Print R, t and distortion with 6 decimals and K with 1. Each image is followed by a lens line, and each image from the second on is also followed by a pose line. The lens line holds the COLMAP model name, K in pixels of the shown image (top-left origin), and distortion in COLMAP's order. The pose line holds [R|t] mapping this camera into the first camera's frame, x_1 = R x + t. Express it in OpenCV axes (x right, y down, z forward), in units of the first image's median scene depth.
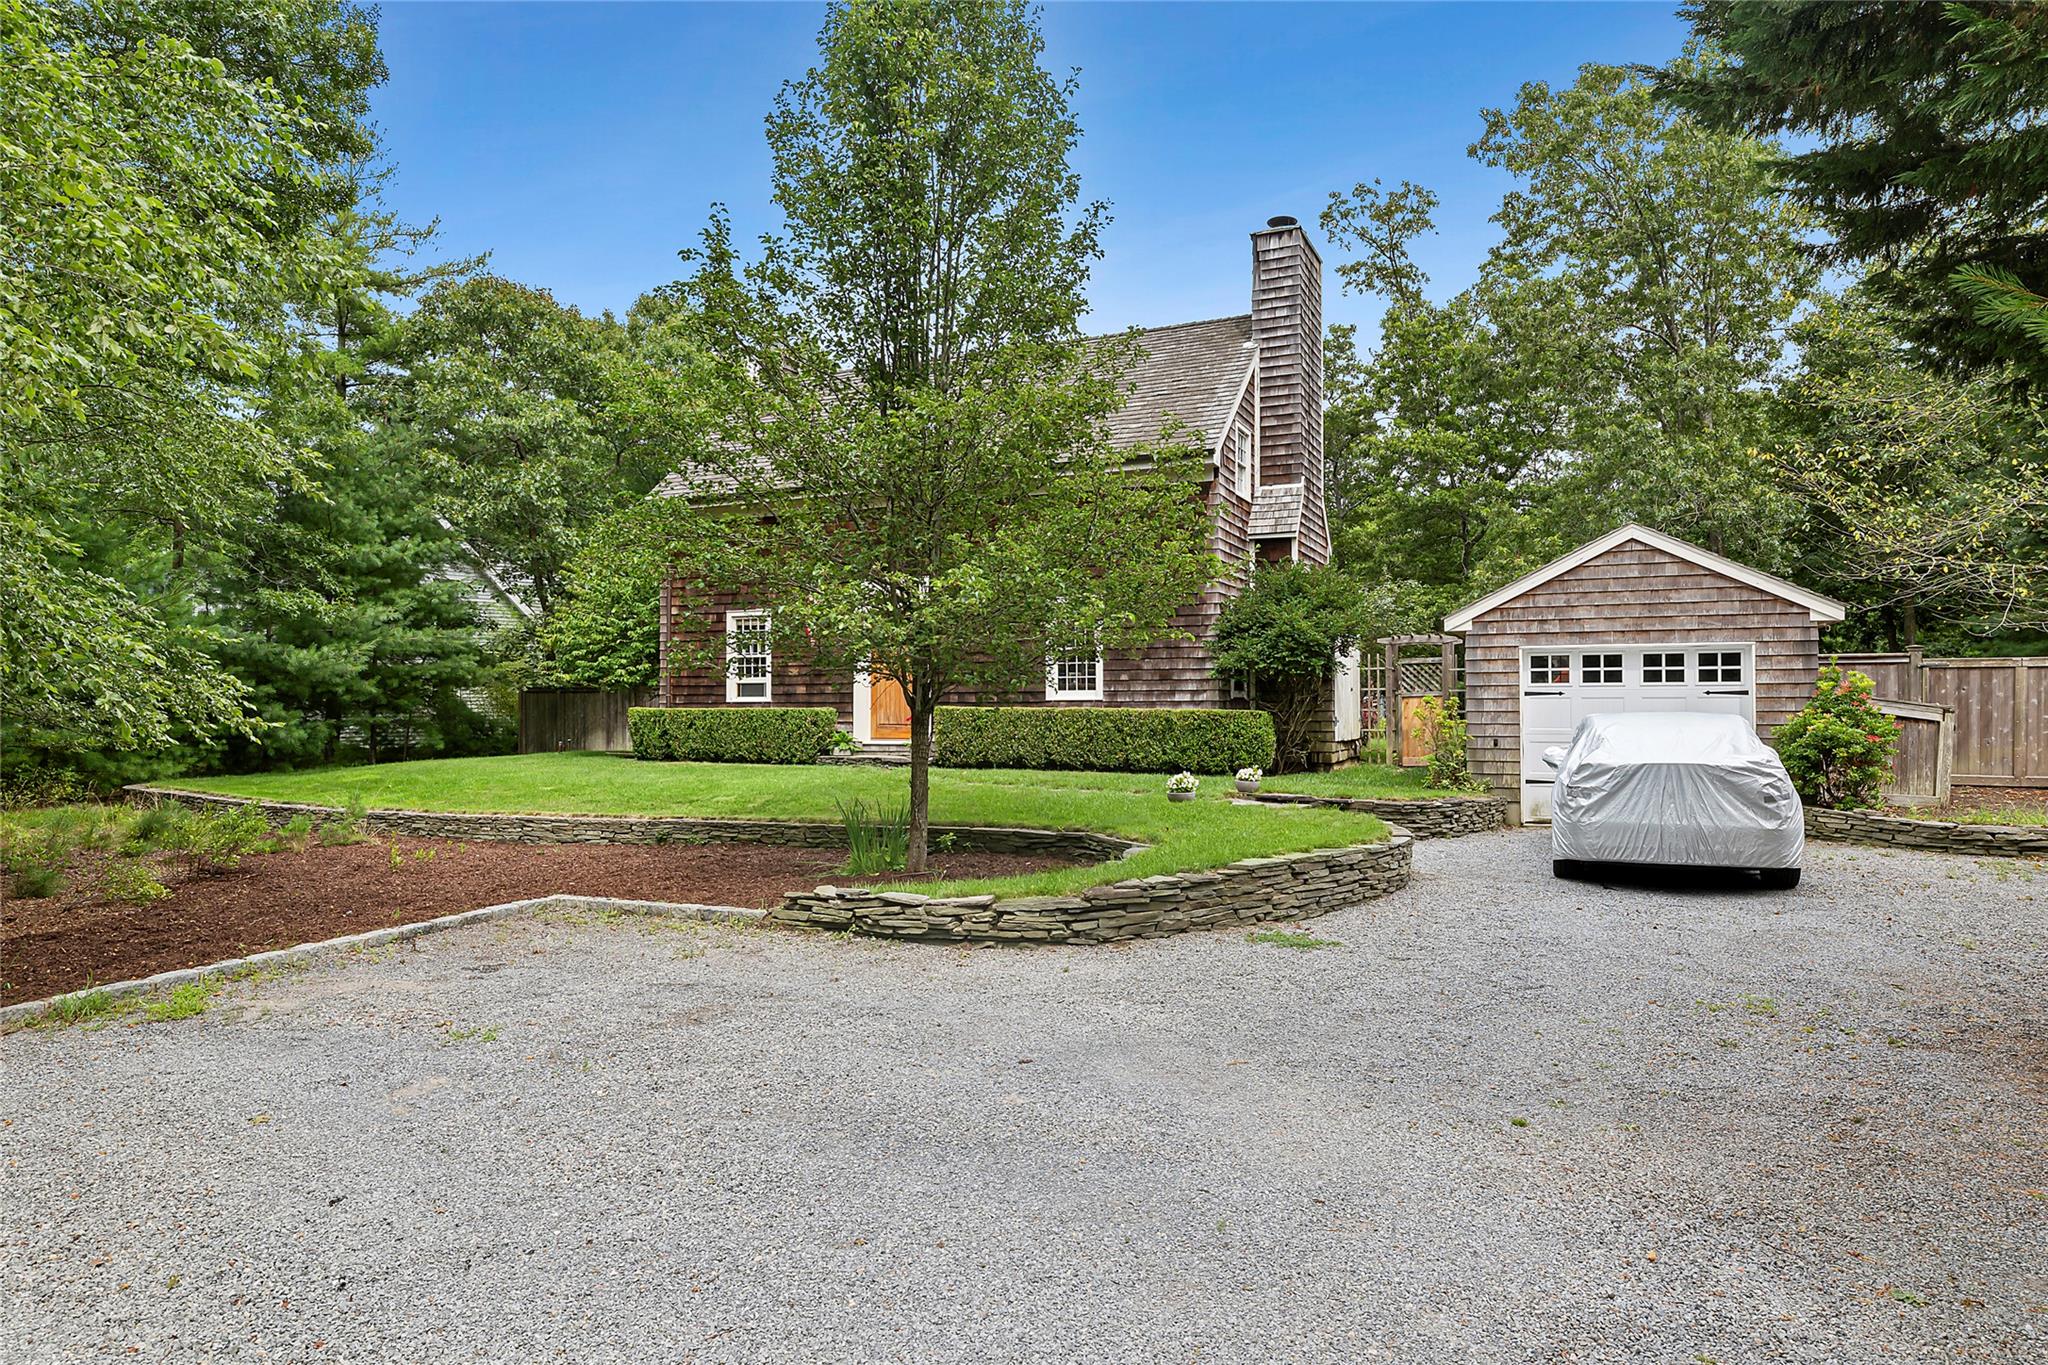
lens RADIAL K [[1290.7, 0, 1025.2], [0, 1290.7, 683.2], [0, 0, 1]] dist [-0.002337, -0.000201]
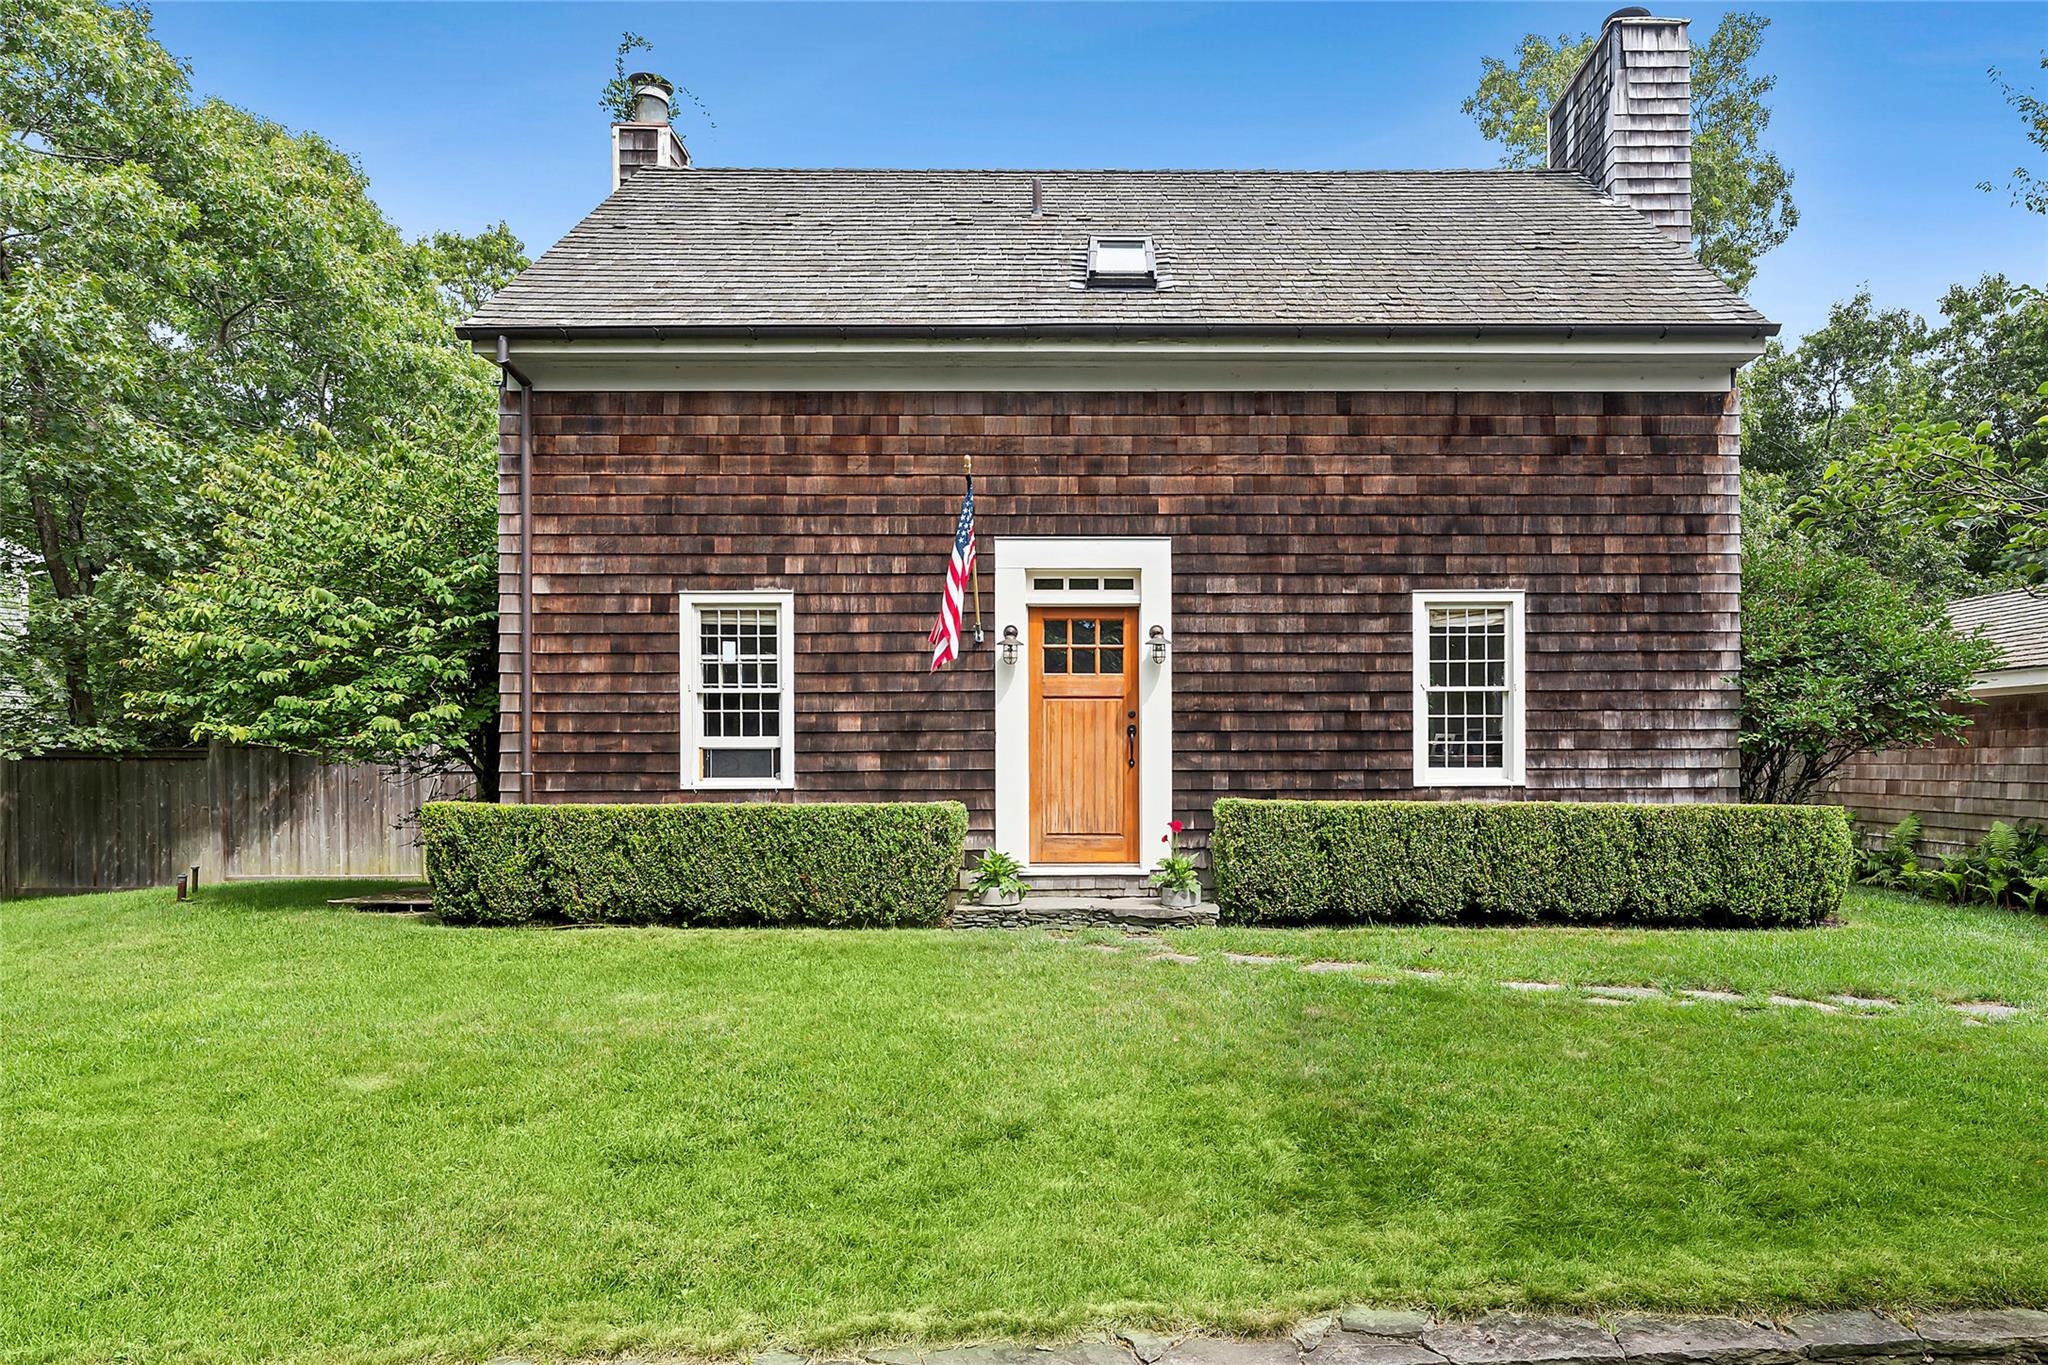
lens RADIAL K [[1150.8, 0, 1000.7], [0, 1150.8, 751.0], [0, 0, 1]] dist [0.001624, 0.000404]
pose [[0.914790, 0.004370, 0.403907, -0.302930], [-0.007579, 0.999951, 0.006346, -0.002608], [-0.403859, -0.008866, 0.914778, 0.599032]]
